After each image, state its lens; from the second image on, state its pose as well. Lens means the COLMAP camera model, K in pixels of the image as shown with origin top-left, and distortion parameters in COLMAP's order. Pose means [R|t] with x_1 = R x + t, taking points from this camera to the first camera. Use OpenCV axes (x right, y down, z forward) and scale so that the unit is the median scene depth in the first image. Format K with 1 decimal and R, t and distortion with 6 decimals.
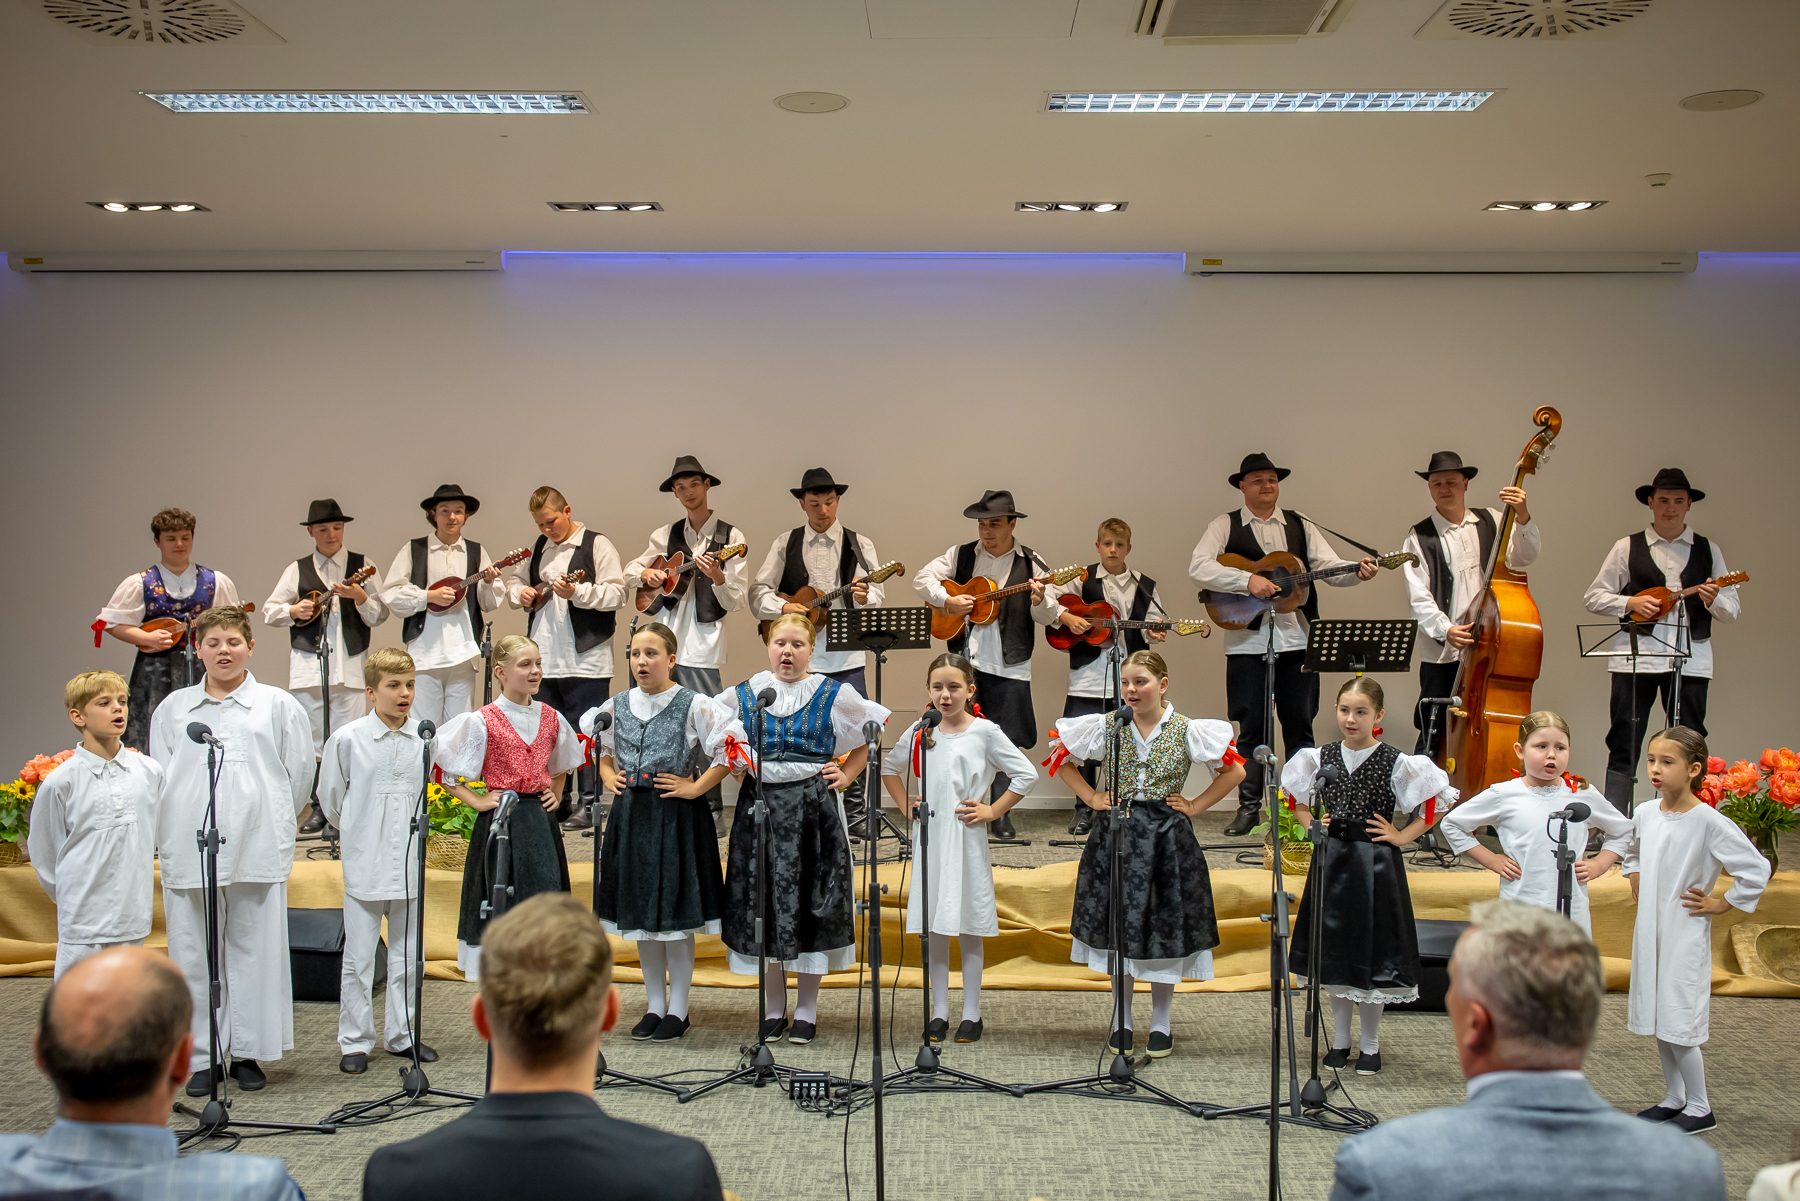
lens RADIAL K [[1723.5, 0, 896.9], [0, 1723.5, 596.6], [0, 0, 1]] dist [-0.000818, -0.018702]
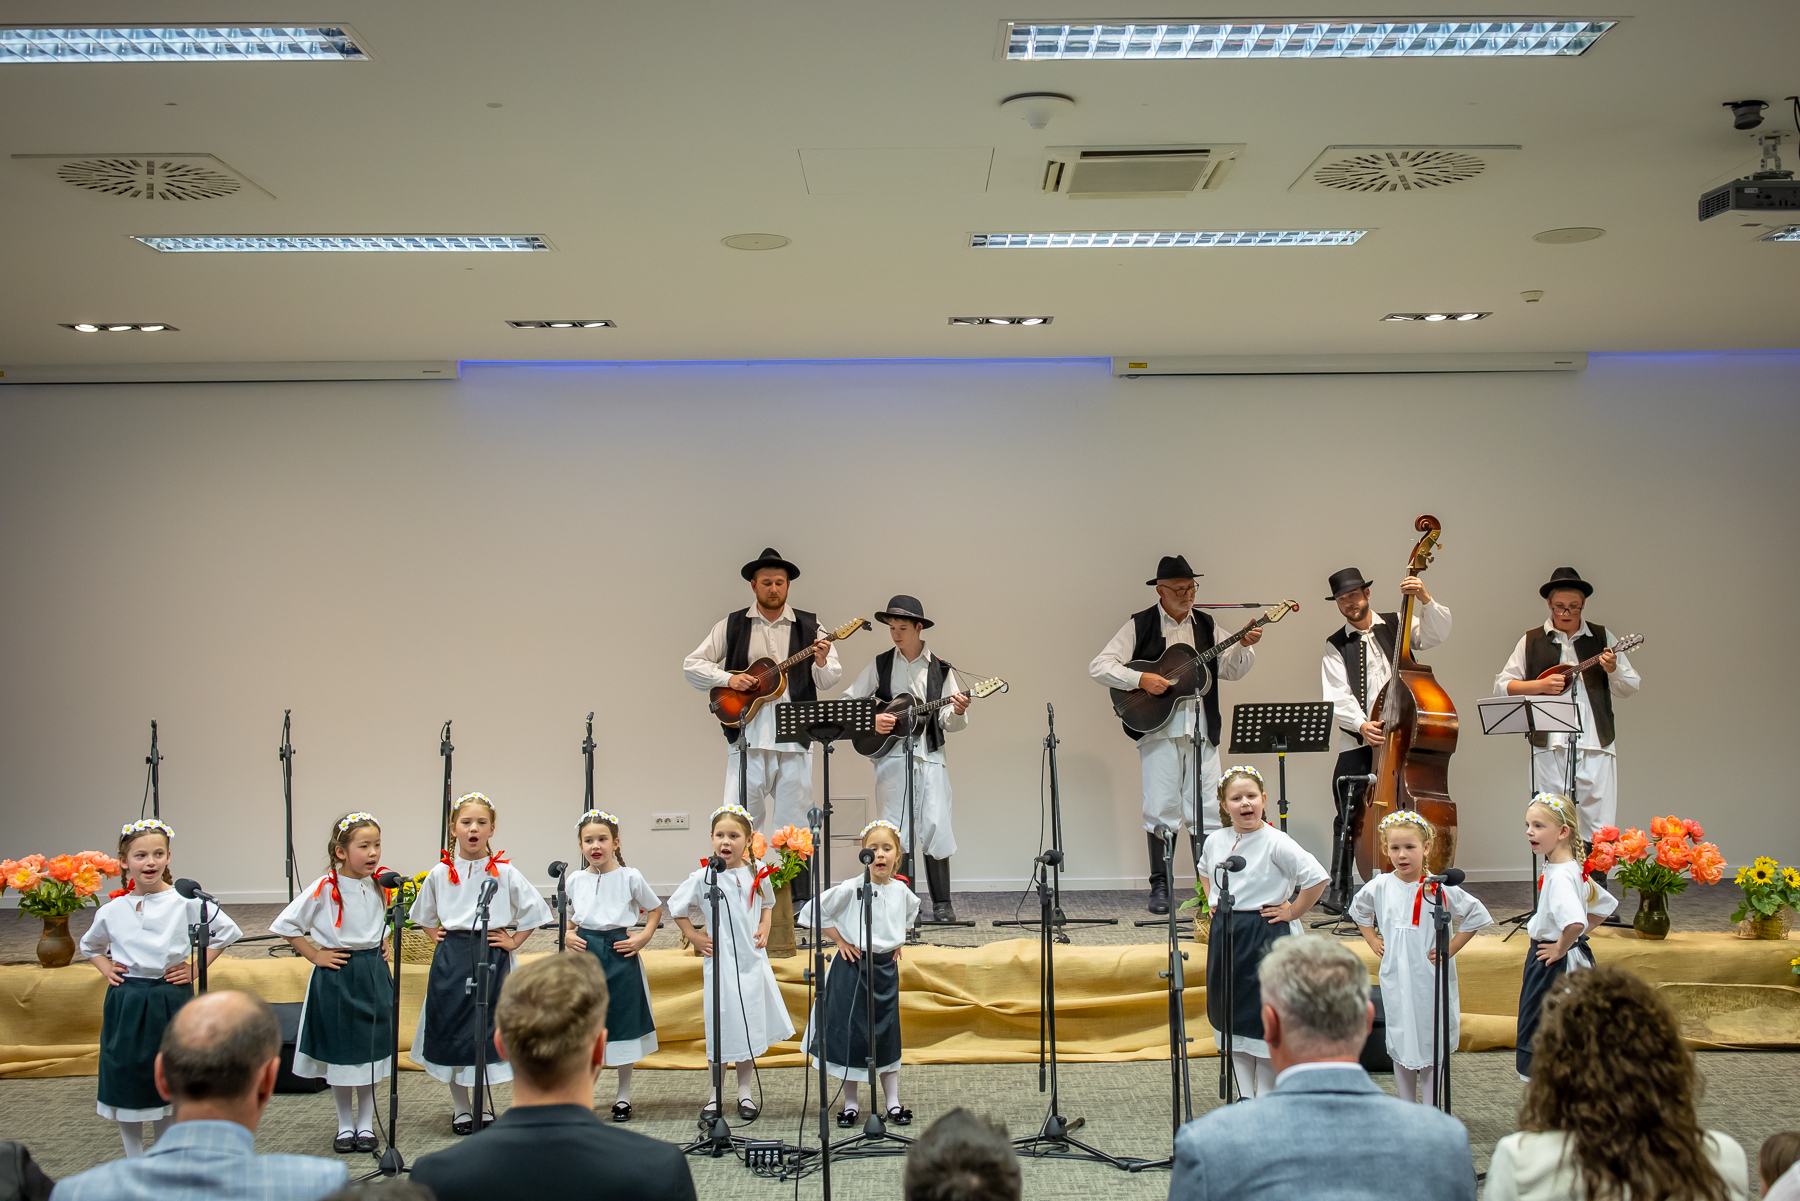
lens RADIAL K [[1807.6, 0, 944.9], [0, 1807.6, 553.9], [0, 0, 1]] dist [-0.000471, -0.020930]
pose [[0.998533, -0.014618, 0.052131, 0.007961], [0.018145, 0.997532, -0.067827, -0.008670], [-0.051011, 0.068674, 0.996334, -0.141954]]
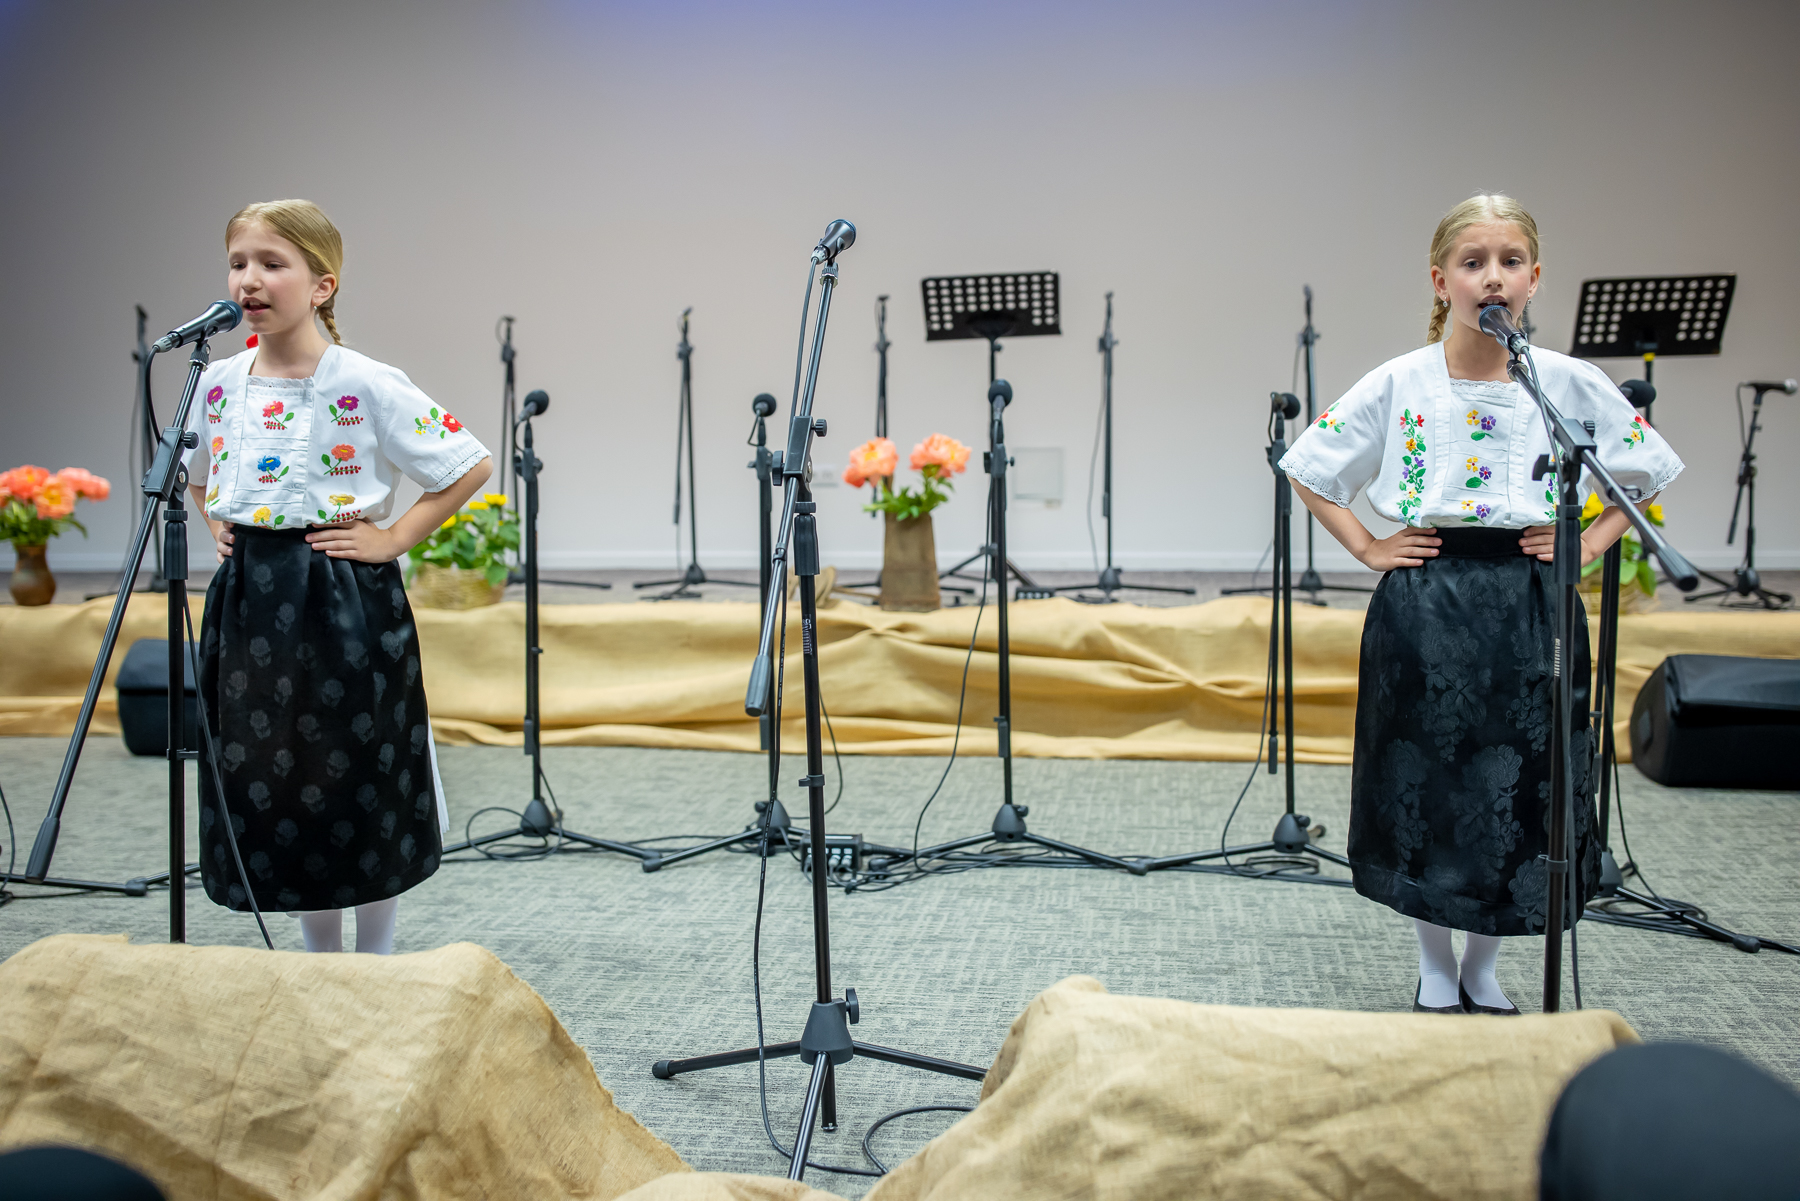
lens RADIAL K [[1689.6, 0, 894.4], [0, 1689.6, 593.6], [0, 0, 1]] dist [-0.002455, -0.017780]
pose [[0.991139, -0.003210, -0.132788, 0.061718], [0.011216, 0.998160, 0.059586, 0.135527], [0.132352, -0.060547, 0.989352, 0.330246]]
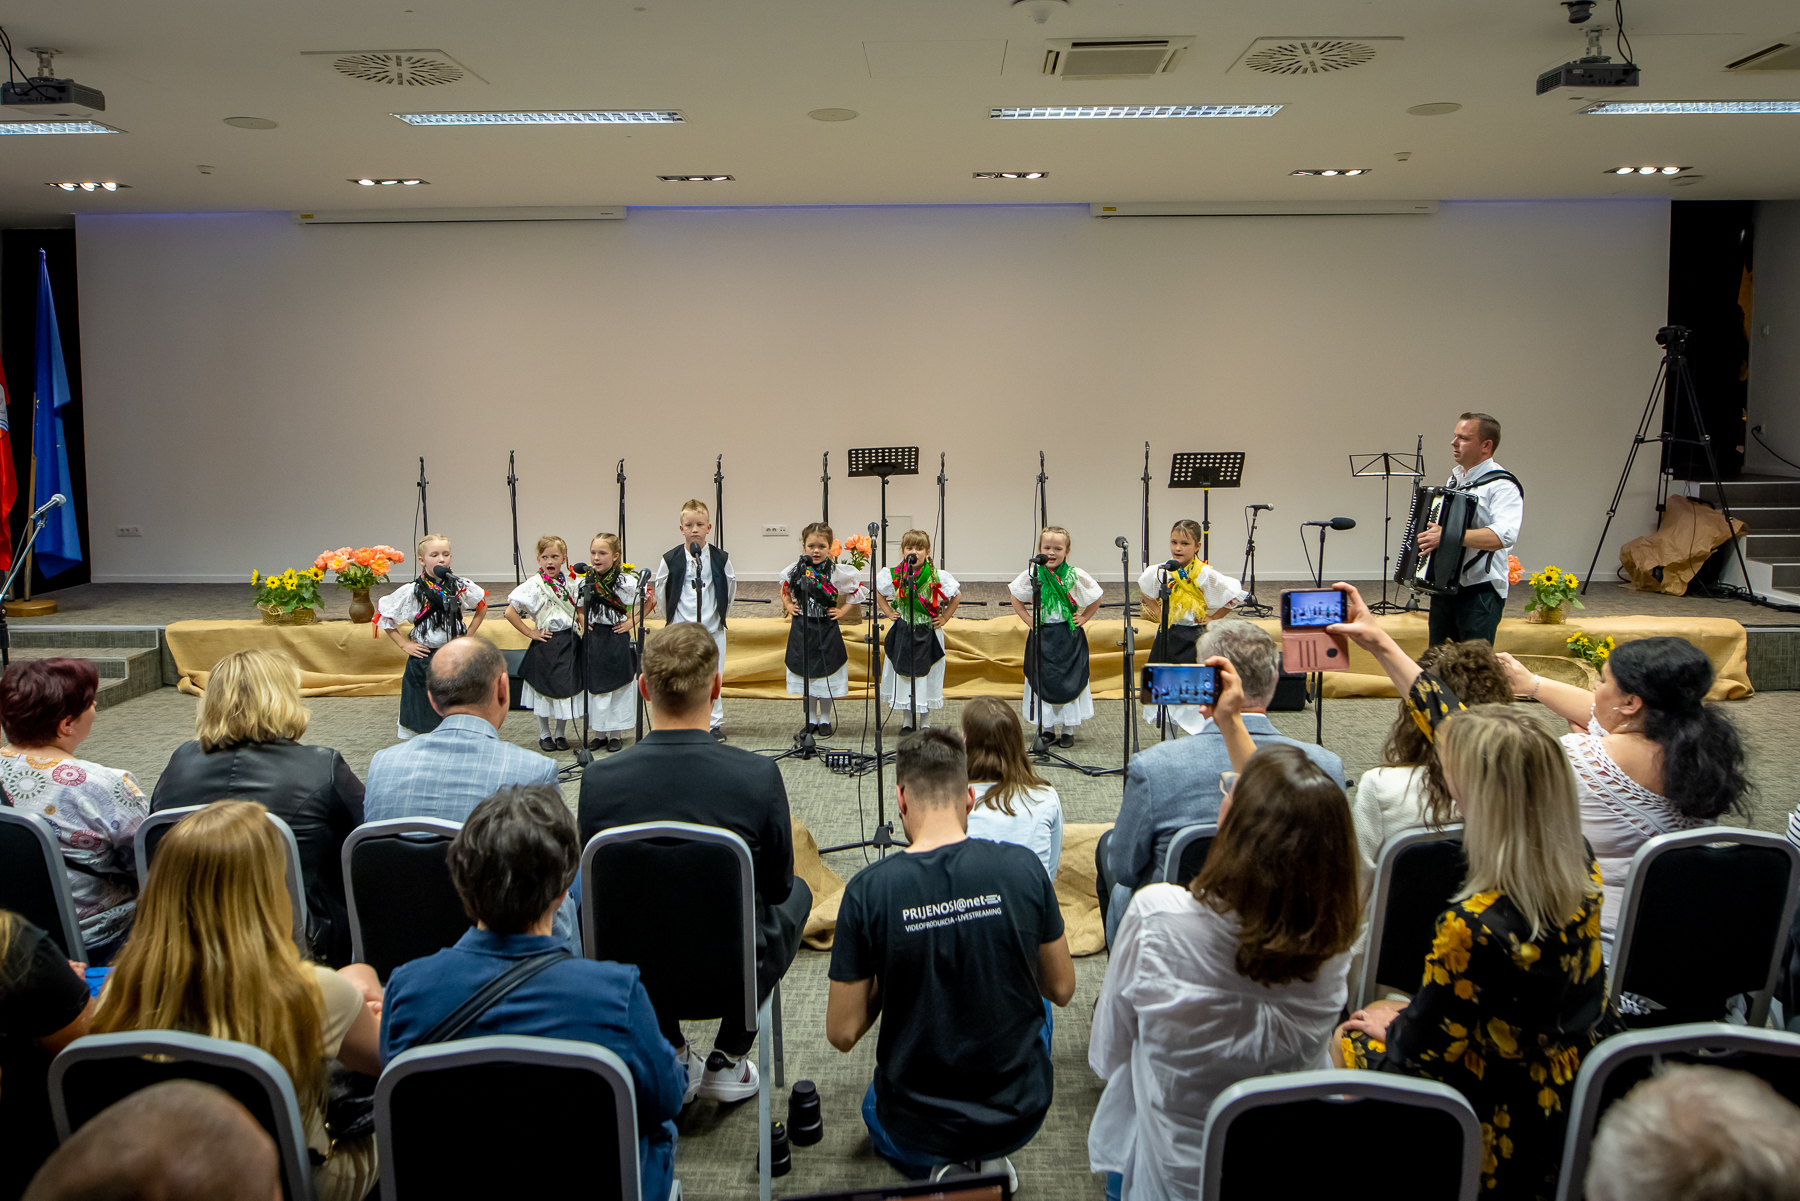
lens RADIAL K [[1249.9, 0, 902.7], [0, 1249.9, 484.5], [0, 0, 1]] dist [-0.018470, -0.002132]
pose [[0.999957, -0.008986, -0.002226, 0.011216], [0.009068, 0.999142, 0.040409, -0.006864], [0.001861, -0.040428, 0.999181, -0.108701]]
